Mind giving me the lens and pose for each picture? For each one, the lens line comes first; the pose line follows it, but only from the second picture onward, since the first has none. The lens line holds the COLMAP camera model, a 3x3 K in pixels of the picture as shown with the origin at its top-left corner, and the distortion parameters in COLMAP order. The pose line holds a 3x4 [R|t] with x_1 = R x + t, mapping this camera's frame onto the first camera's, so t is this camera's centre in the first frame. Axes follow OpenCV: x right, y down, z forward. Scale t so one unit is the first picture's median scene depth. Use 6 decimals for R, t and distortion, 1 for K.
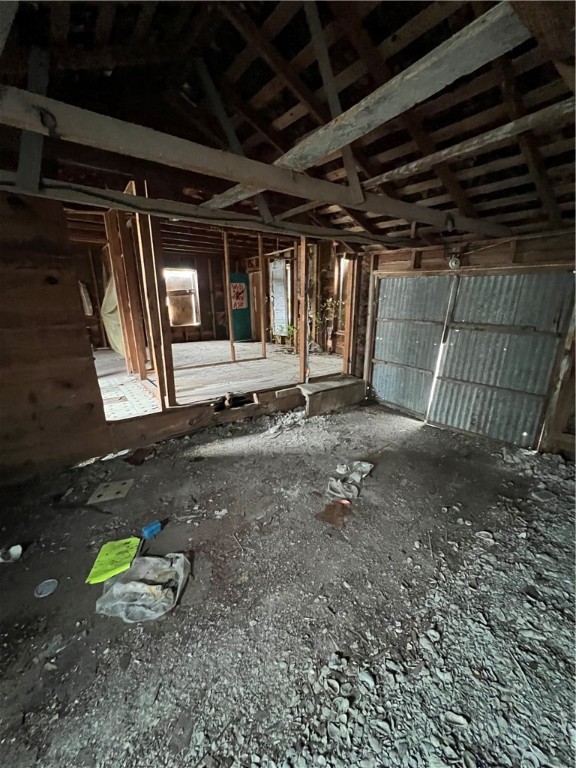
lens RADIAL K [[305.2, 0, 288.0], [0, 305.2, 384.0], [0, 0, 1]] dist [-0.001075, 0.000303]
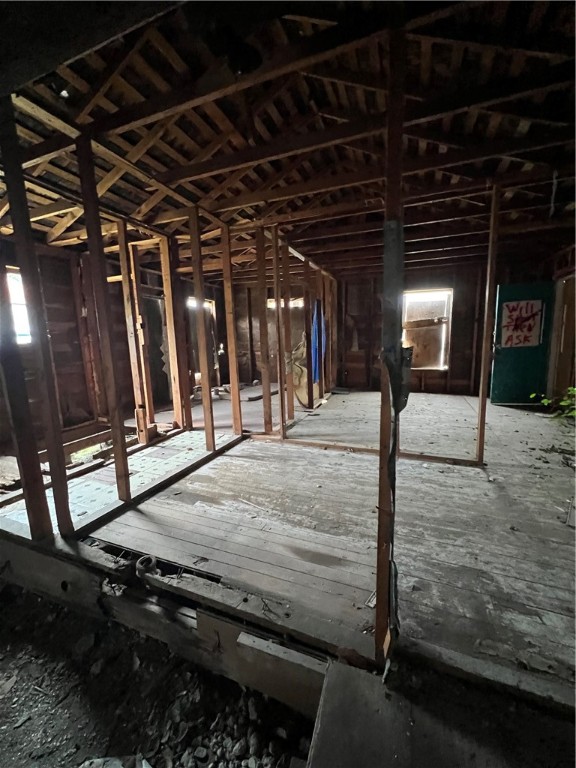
lens RADIAL K [[305.2, 0, 288.0], [0, 305.2, 384.0], [0, 0, 1]] dist [-0.001075, 0.000303]
pose [[0.522589, 0.124119, -0.843502, 0.094697], [-0.206342, 0.978347, 0.016123, -0.106077], [0.827239, 0.165624, 0.536884, 0.379402]]
